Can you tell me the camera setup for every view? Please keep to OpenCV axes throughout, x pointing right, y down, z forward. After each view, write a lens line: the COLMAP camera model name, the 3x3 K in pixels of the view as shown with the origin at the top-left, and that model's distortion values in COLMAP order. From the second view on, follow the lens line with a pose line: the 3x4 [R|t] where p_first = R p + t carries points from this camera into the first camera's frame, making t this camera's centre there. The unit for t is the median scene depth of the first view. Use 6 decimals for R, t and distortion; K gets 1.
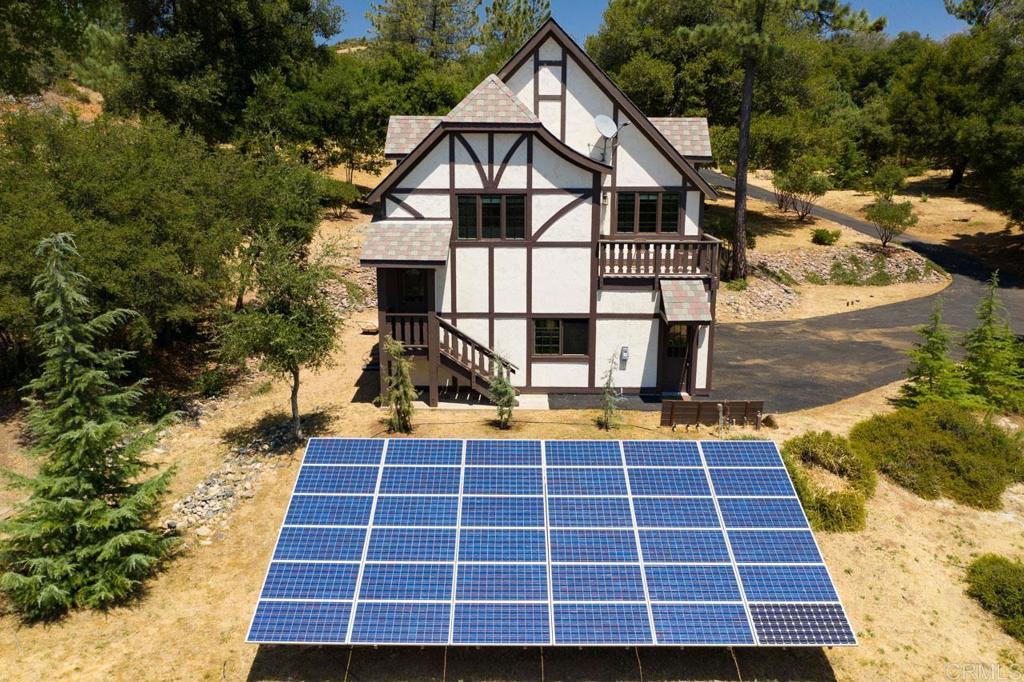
lens RADIAL K [[814.7, 0, 509.7], [0, 814.7, 329.7], [0, 0, 1]] dist [-0.024088, -0.005365]
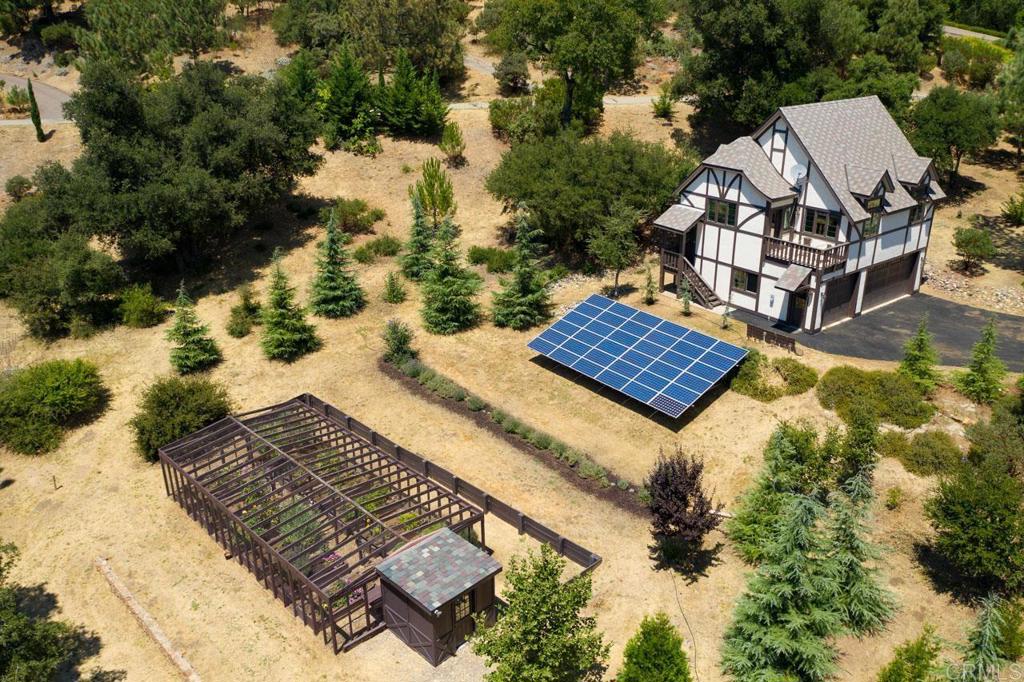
lens RADIAL K [[814.7, 0, 509.7], [0, 814.7, 329.7], [0, 0, 1]] dist [-0.024088, -0.005365]
pose [[0.617661, 0.285951, -0.732616, 1.152121], [-0.157072, 0.957641, 0.241356, -0.255605], [0.770599, -0.034003, 0.636413, -0.630453]]
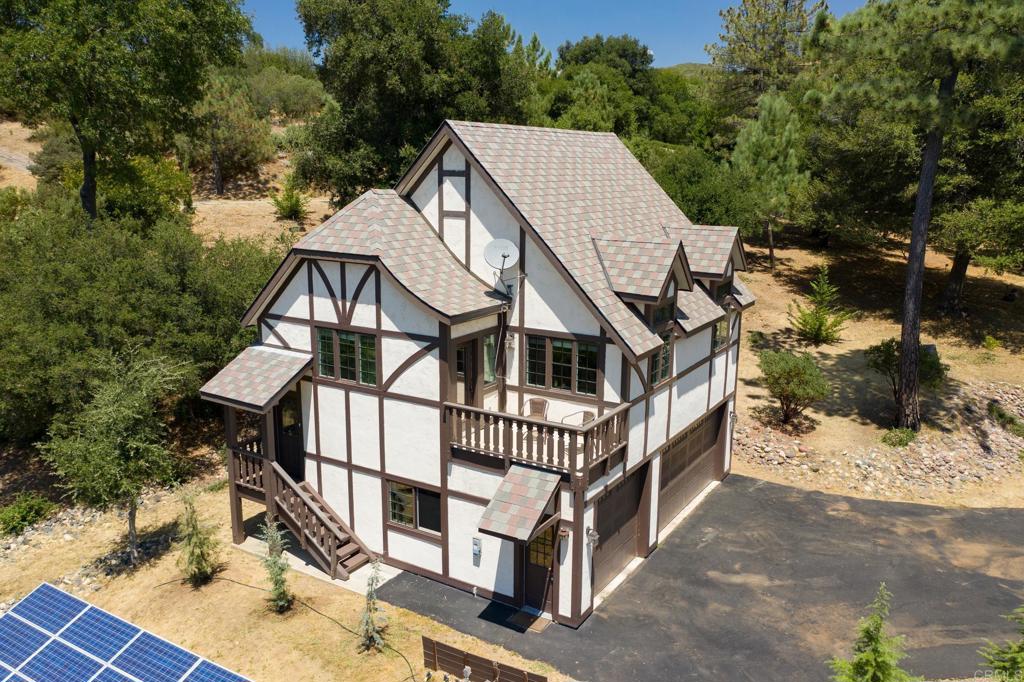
lens RADIAL K [[814.7, 0, 509.7], [0, 814.7, 329.7], [0, 0, 1]] dist [-0.024088, -0.005365]
pose [[0.856629, 0.106202, -0.504884, 0.549474], [-0.114392, 0.993325, 0.014858, -0.195861], [0.503092, 0.045027, 0.863059, 0.334533]]
